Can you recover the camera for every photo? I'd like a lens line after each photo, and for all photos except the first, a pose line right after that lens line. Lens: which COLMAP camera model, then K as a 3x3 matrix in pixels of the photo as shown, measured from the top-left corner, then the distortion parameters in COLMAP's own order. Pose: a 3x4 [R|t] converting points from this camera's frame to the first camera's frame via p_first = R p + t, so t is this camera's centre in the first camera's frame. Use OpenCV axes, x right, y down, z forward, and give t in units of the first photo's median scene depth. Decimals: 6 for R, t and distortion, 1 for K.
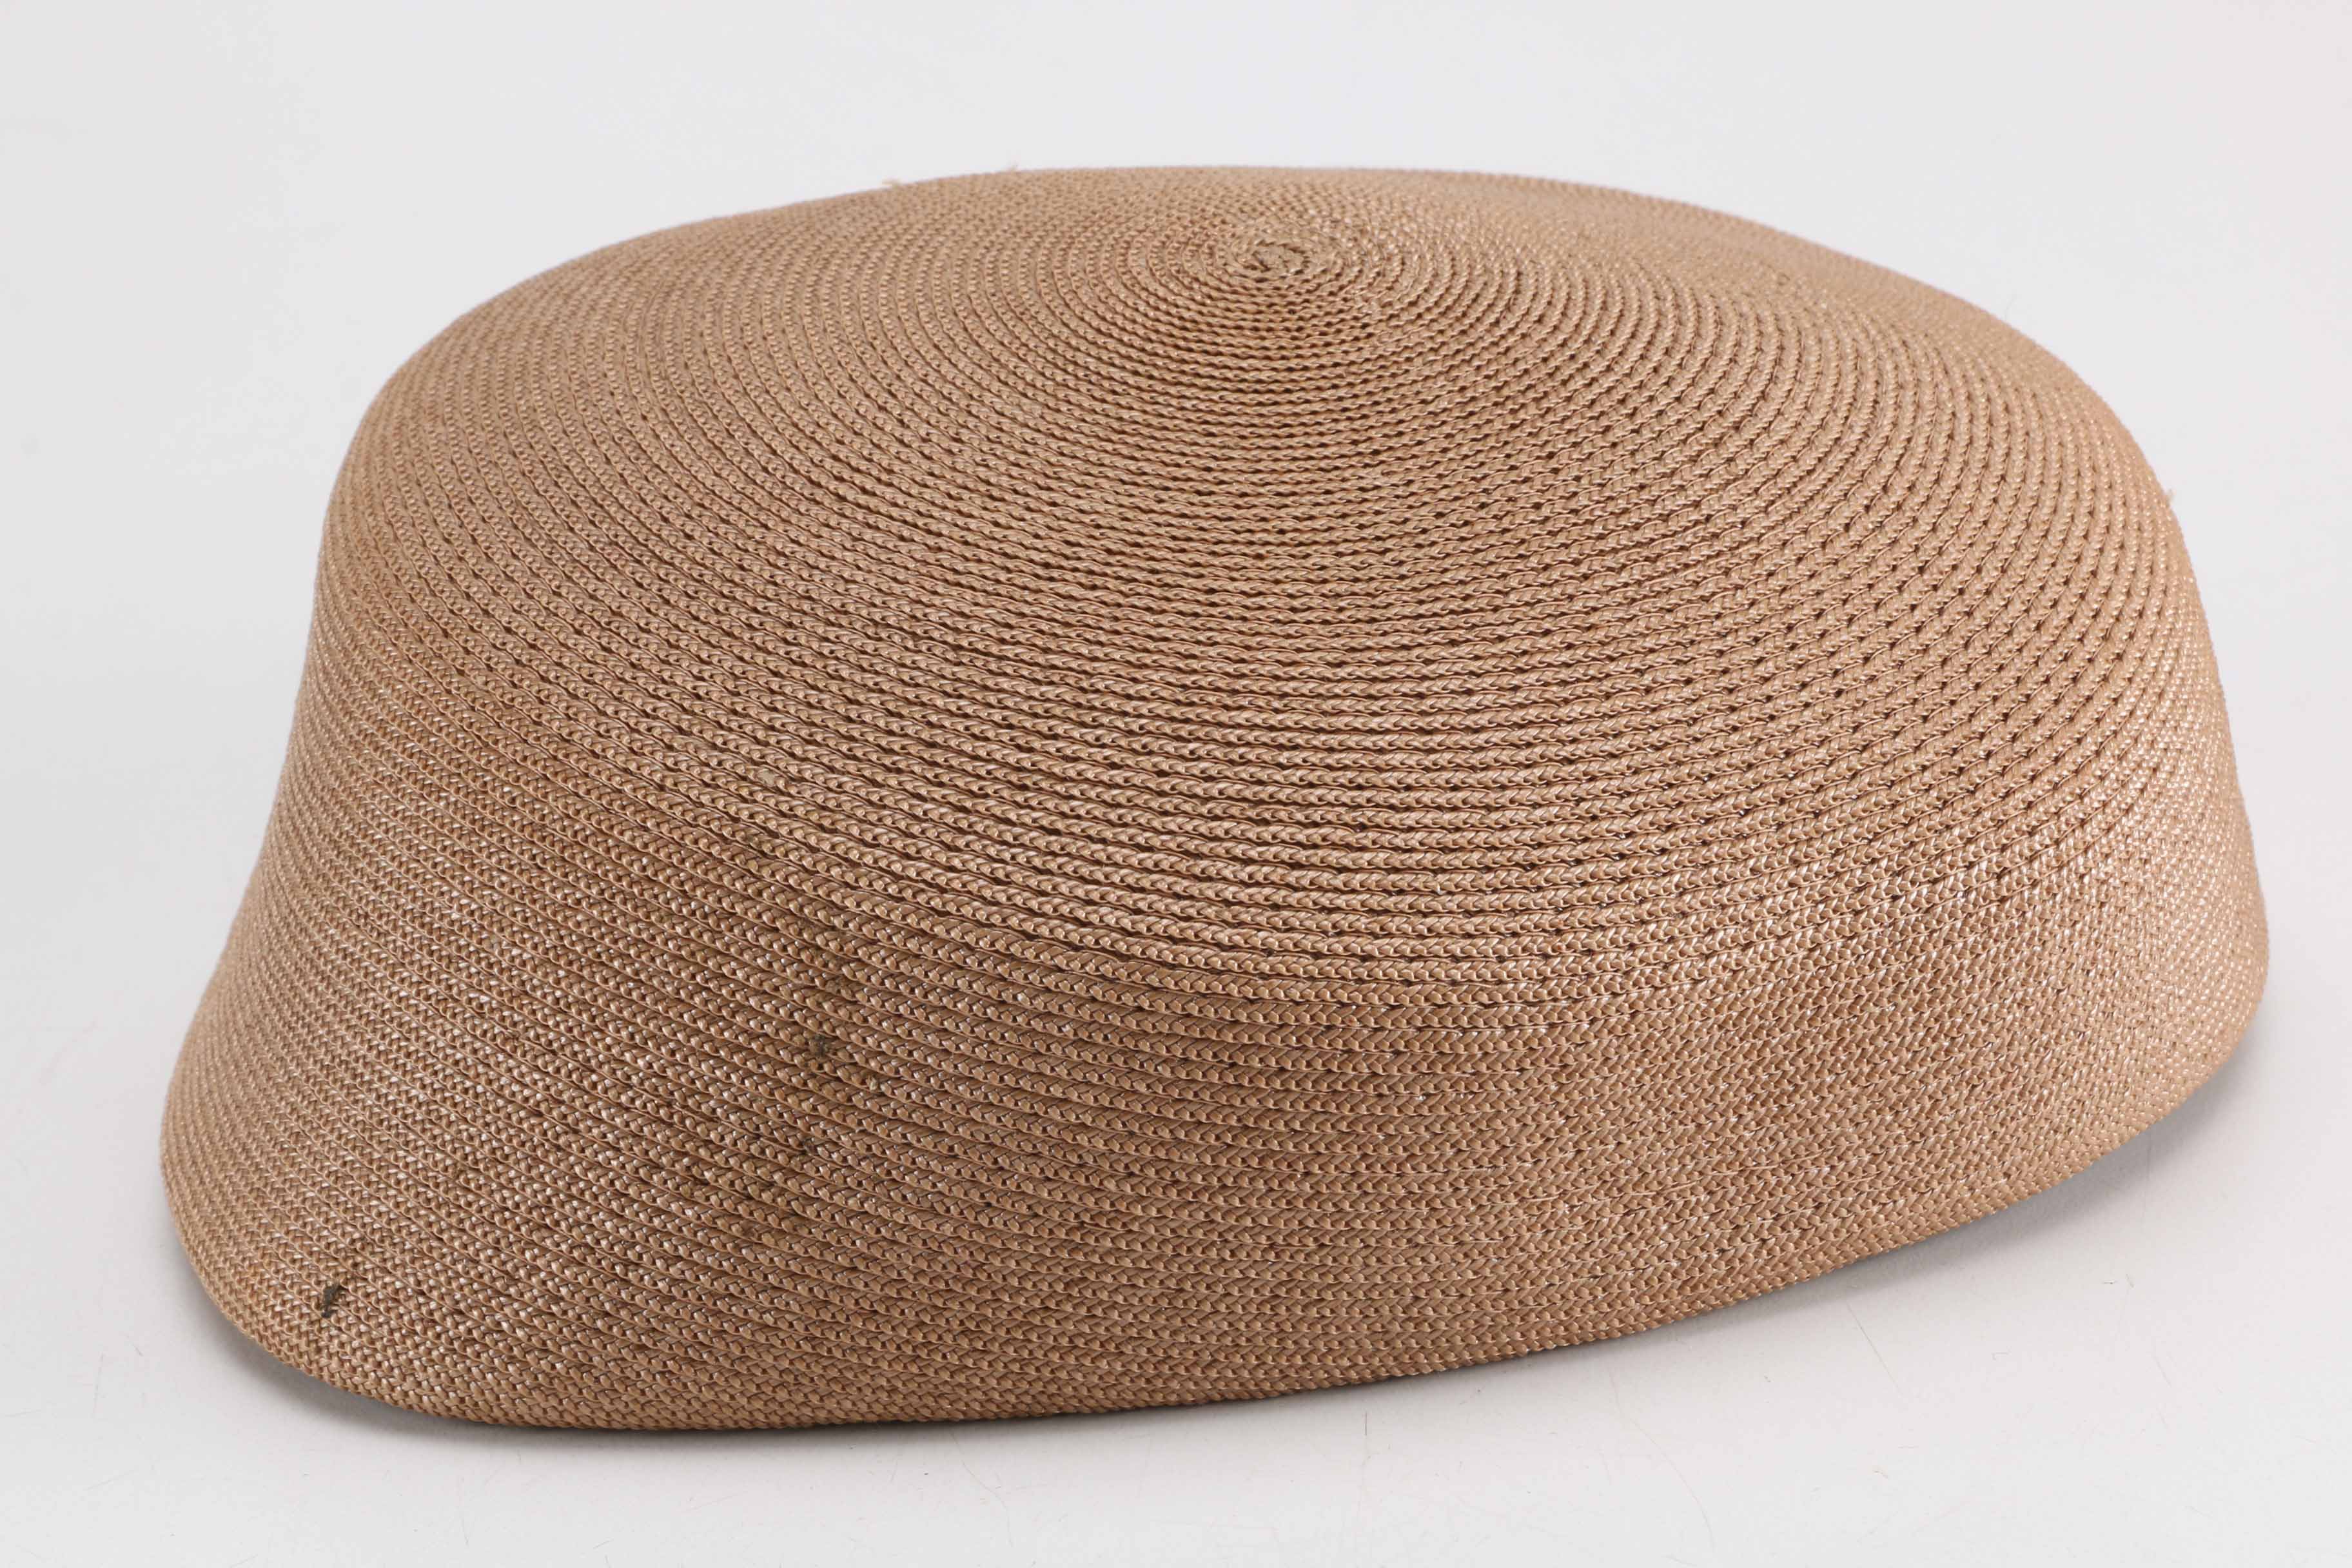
lens RADIAL K [[6844.5, 0, 1171.6], [0, 6844.5, 776.6], [0, 0, 1]] dist [0.415877, 0.000000]
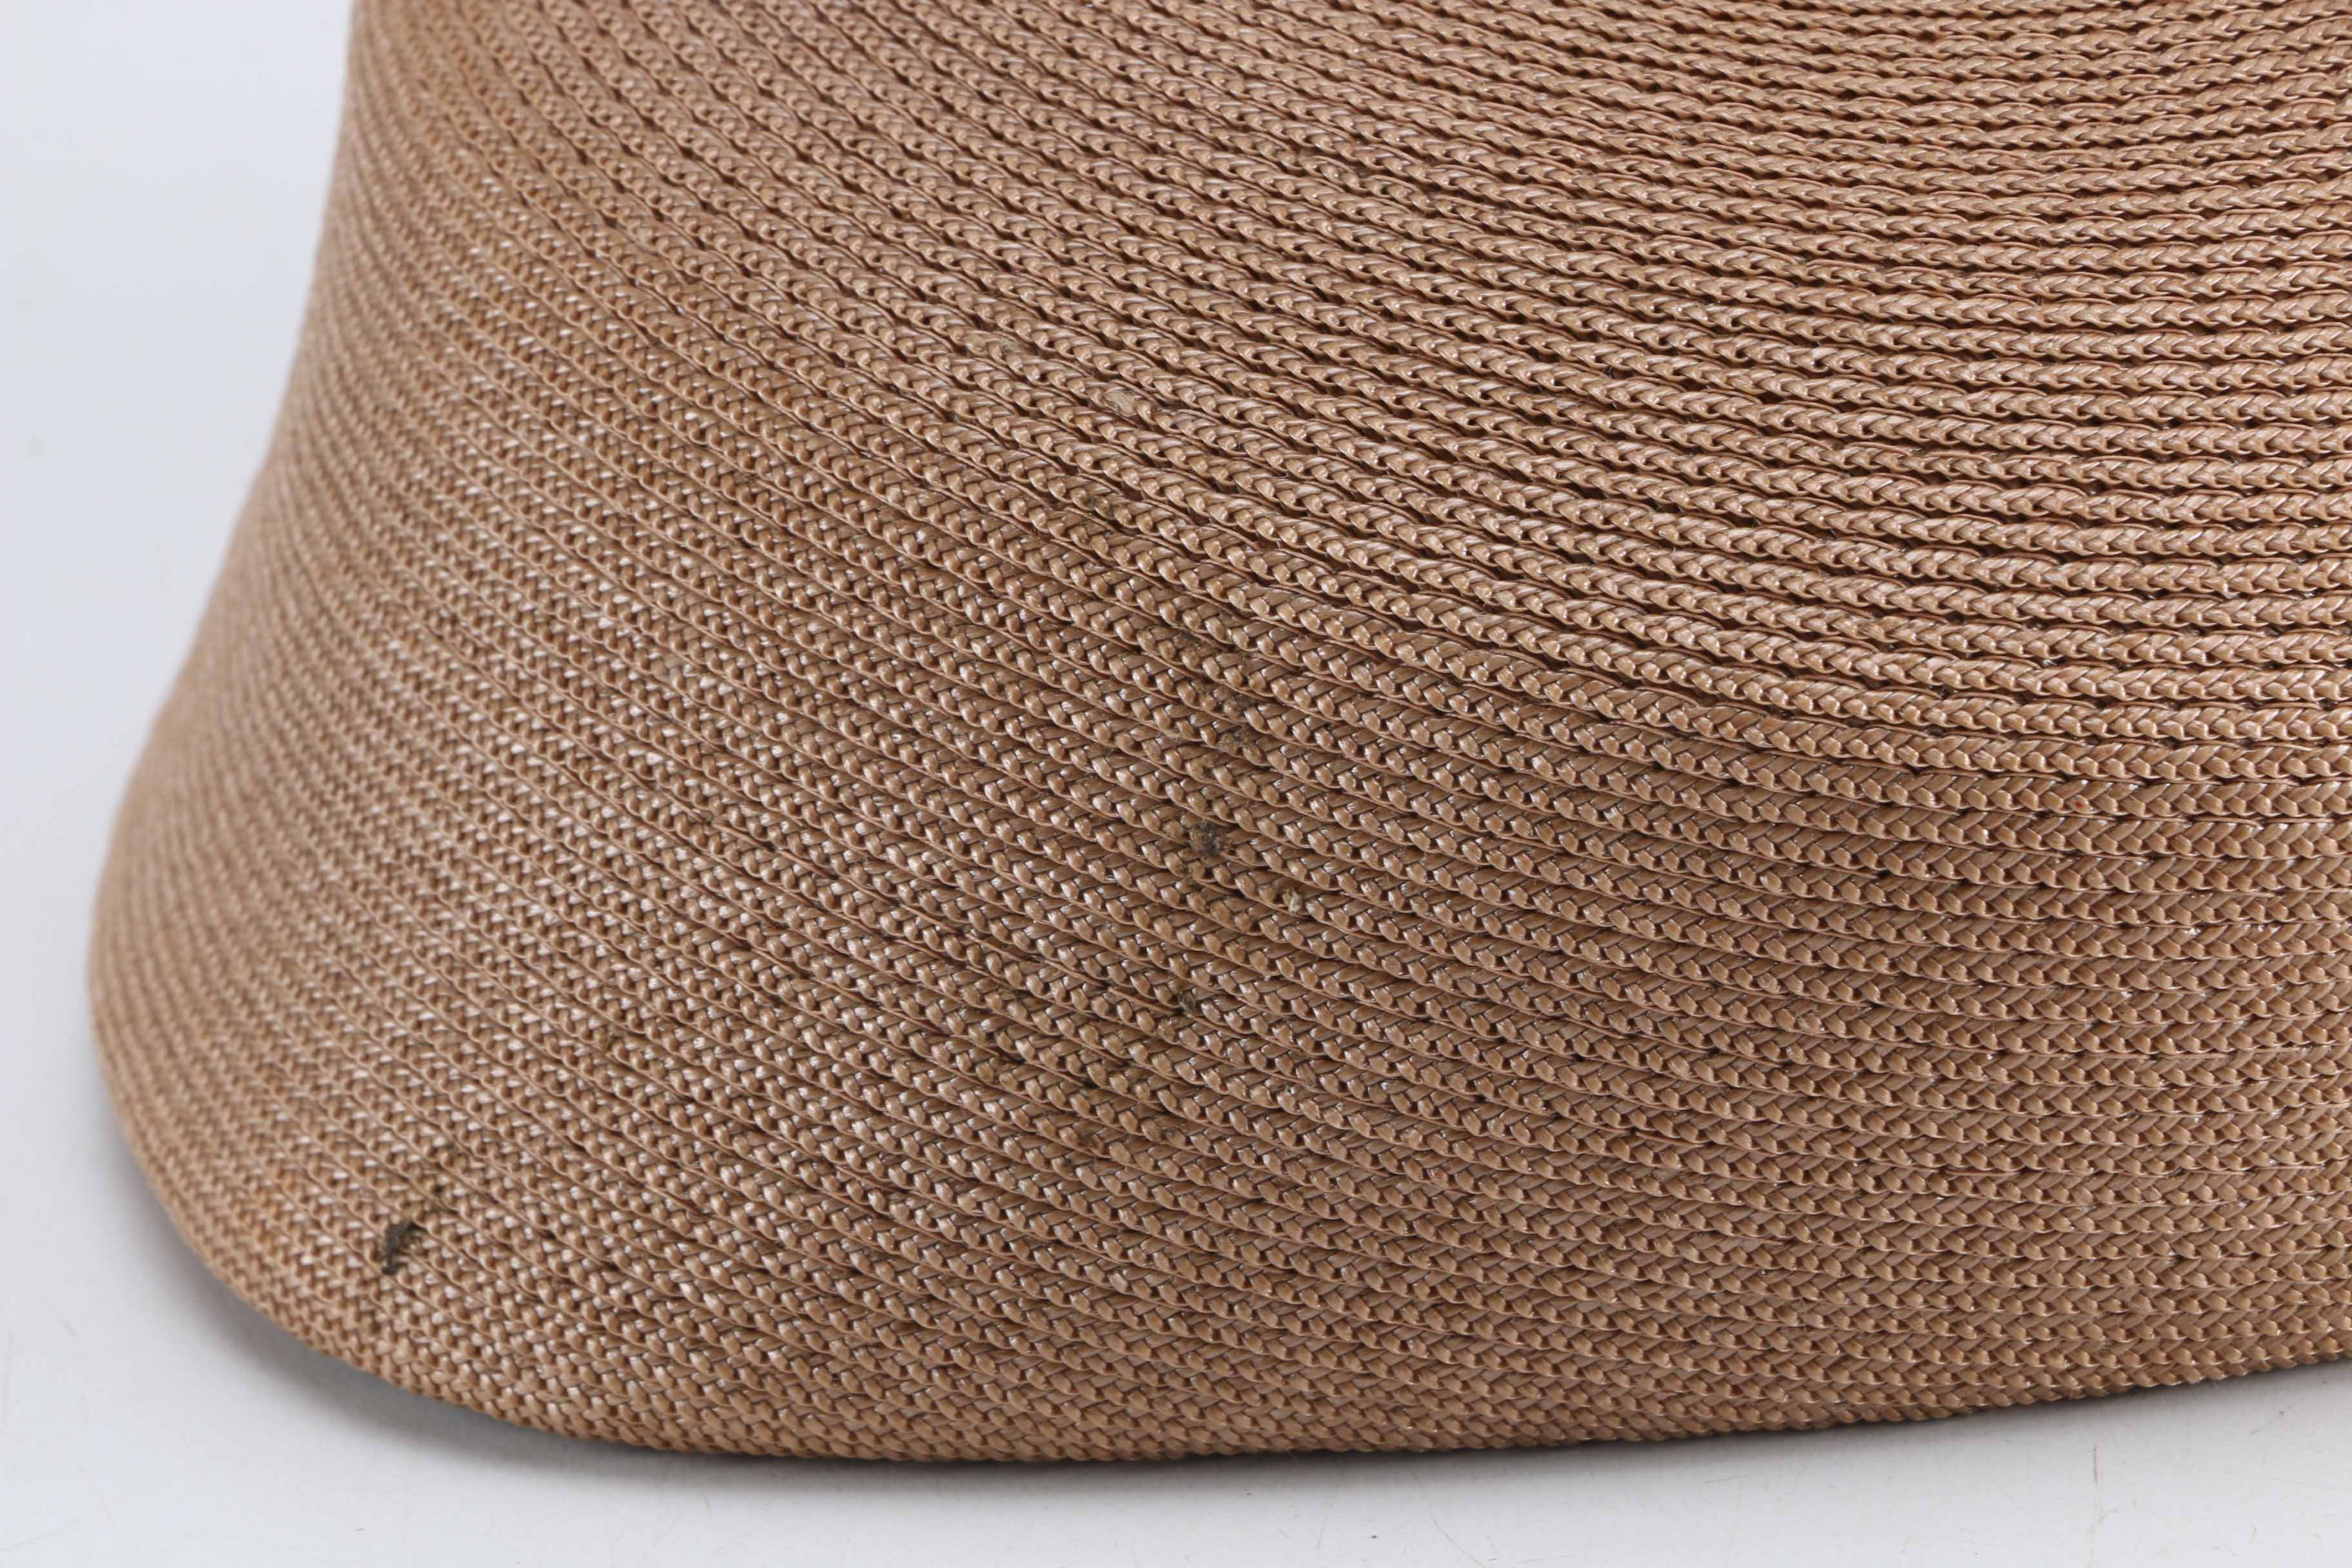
lens RADIAL K [[14436.4, 0, 1173.3], [0, 14436.4, 793.1], [0, 0, 1]] dist [1.184819, 0.000000]
pose [[0.999886, 0.006193, -0.013775, -0.036201], [-0.005699, 0.999350, 0.035606, -0.010787], [0.013987, -0.035523, 0.999271, -0.289643]]
